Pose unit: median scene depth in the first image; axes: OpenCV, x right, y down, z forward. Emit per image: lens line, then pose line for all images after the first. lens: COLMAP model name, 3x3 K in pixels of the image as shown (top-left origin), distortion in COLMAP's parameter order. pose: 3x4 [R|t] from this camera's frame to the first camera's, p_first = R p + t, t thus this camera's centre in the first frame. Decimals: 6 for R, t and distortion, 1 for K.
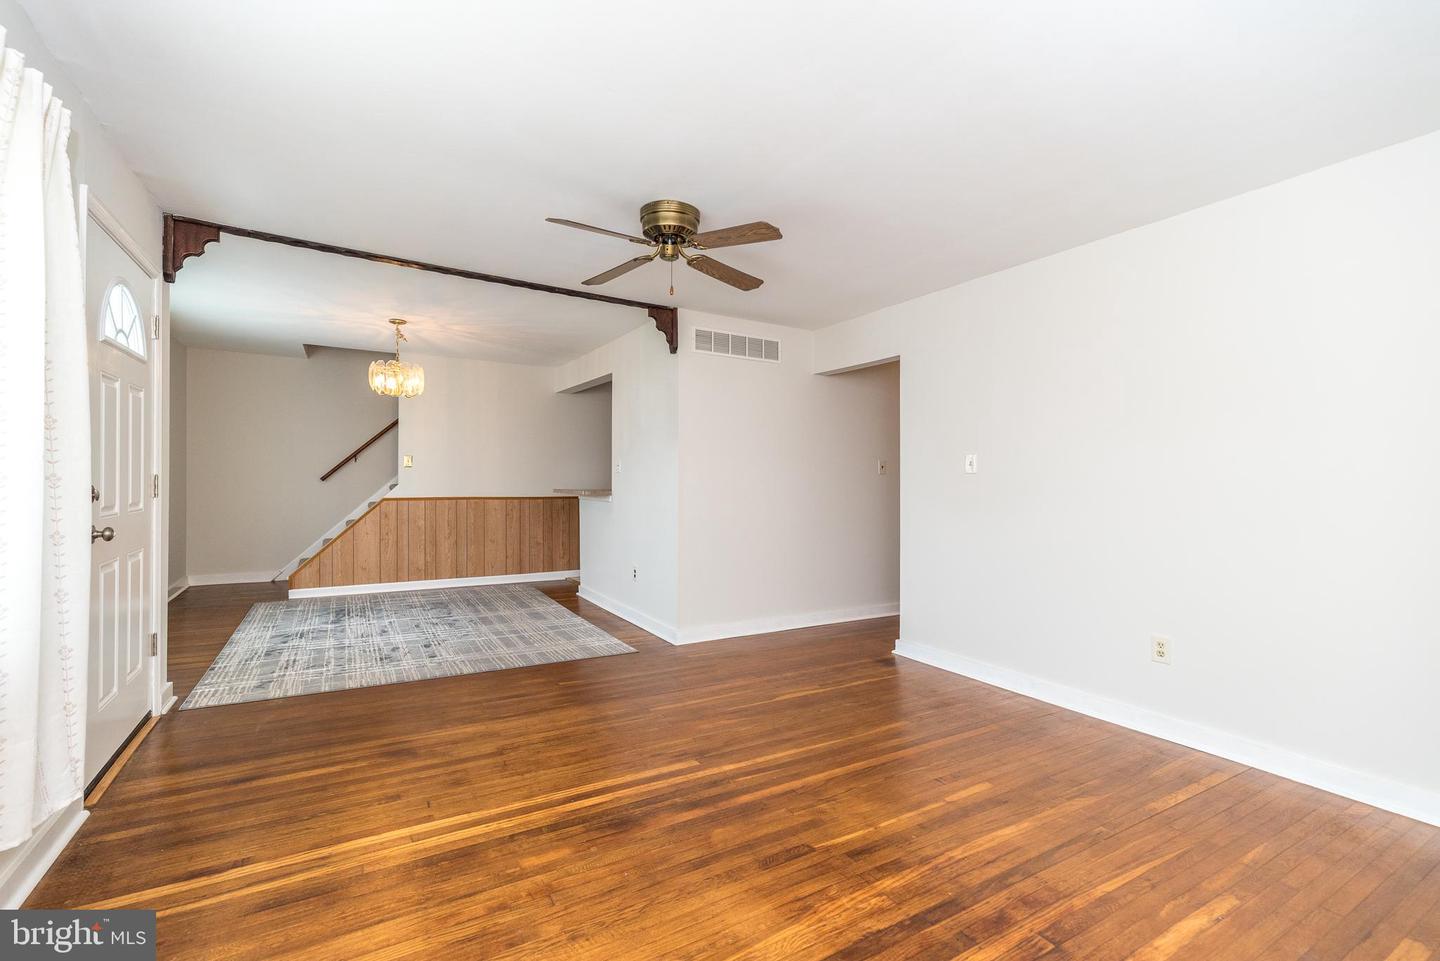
lens RADIAL K [[631.7, 0, 716.9], [0, 631.7, 484.8], [0, 0, 1]] dist [-0.000498, 0.000355]
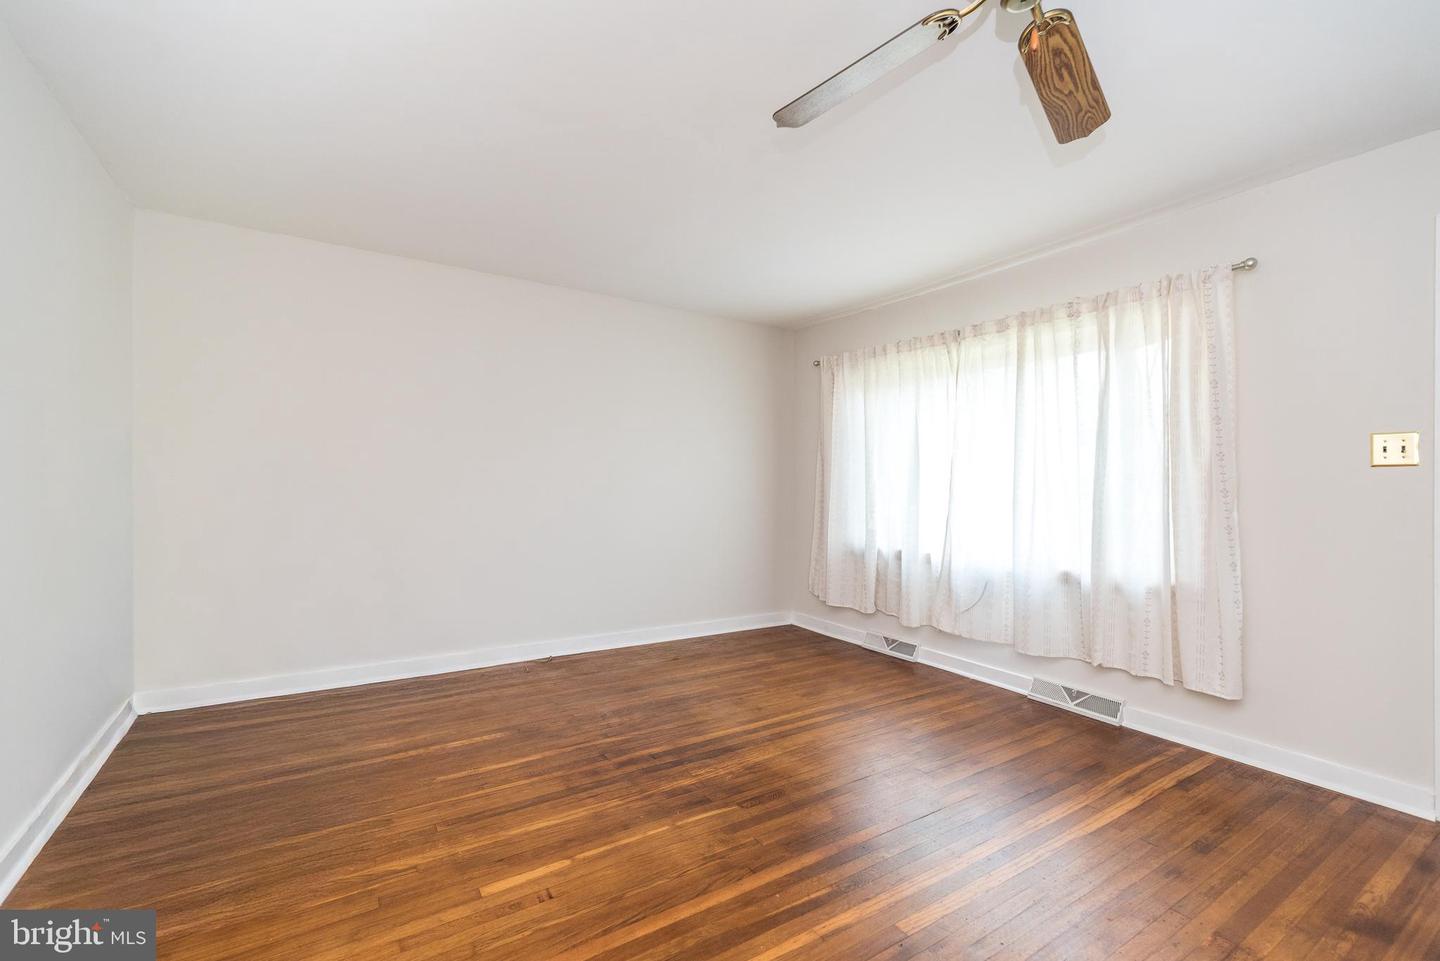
lens RADIAL K [[631.7, 0, 718.2], [0, 631.7, 475.4], [0, 0, 1]] dist [-0.000498, 0.000355]
pose [[-0.999146, -0.024616, -0.033194, 0.193138], [-0.024530, 0.999695, -0.002985, -0.010270], [0.033258, -0.002168, -0.999444, 1.705472]]
